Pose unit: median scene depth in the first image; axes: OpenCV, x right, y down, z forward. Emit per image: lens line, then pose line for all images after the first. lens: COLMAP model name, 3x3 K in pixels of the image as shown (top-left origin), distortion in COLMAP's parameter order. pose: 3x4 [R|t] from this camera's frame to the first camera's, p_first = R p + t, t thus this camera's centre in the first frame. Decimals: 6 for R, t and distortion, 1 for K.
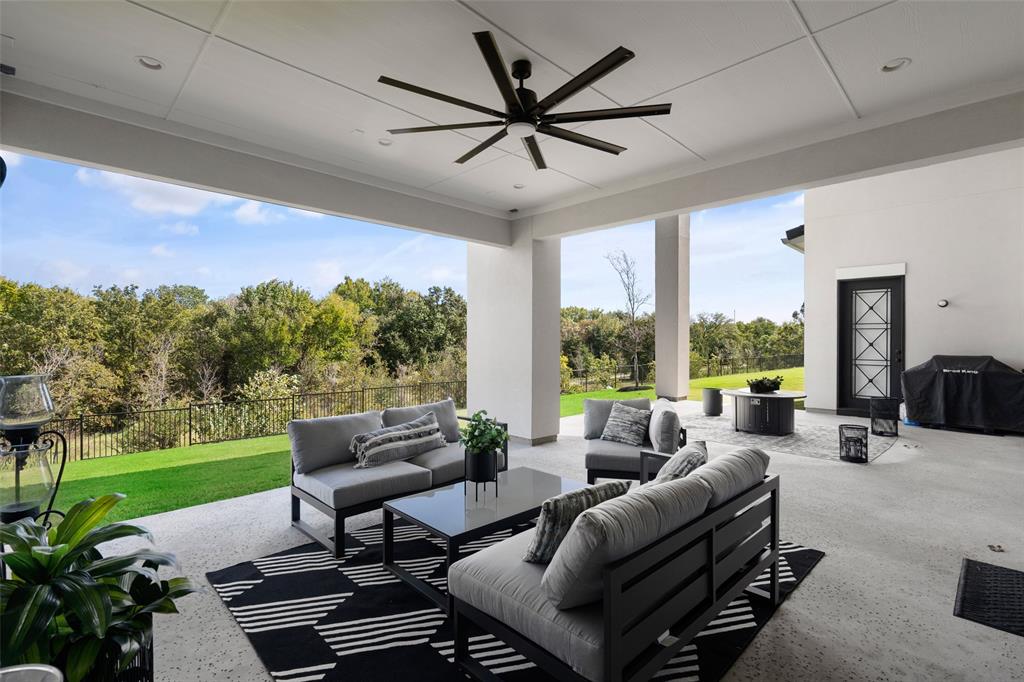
lens RADIAL K [[469.1, 0, 507.8], [0, 469.1, 343.5], [0, 0, 1]] dist [-0.002858, -0.000223]
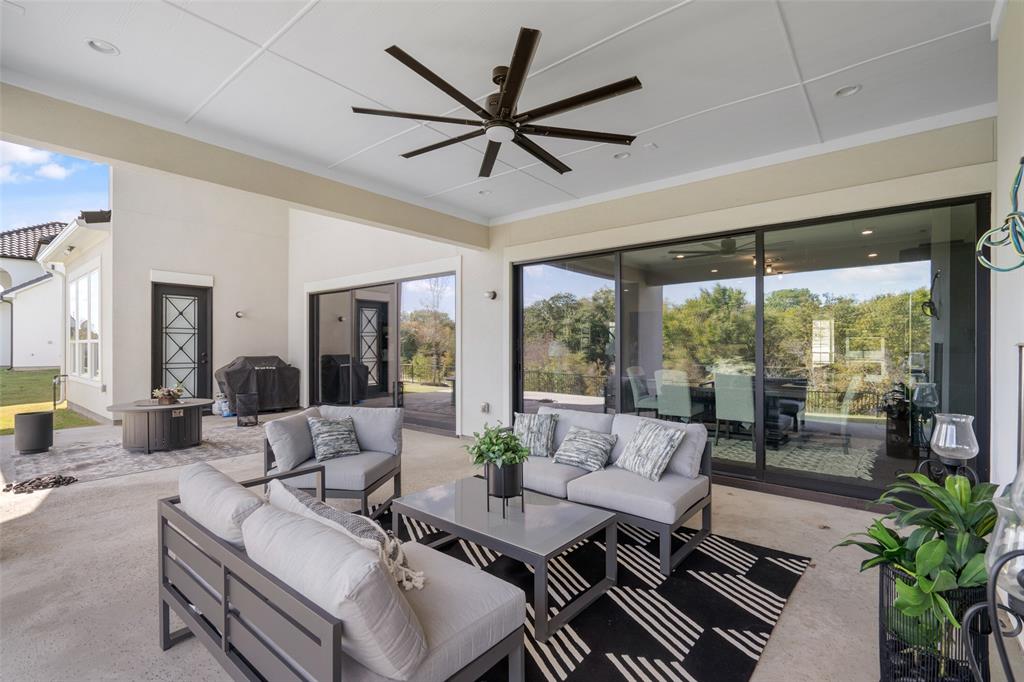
lens RADIAL K [[469.1, 0, 507.8], [0, 469.1, 343.5], [0, 0, 1]] dist [-0.002858, -0.000223]
pose [[-0.116507, 0.004453, 0.993180, -0.408183], [0.002067, 0.999989, -0.004241, -0.002716], [-0.993188, 0.001559, -0.116515, 0.459033]]
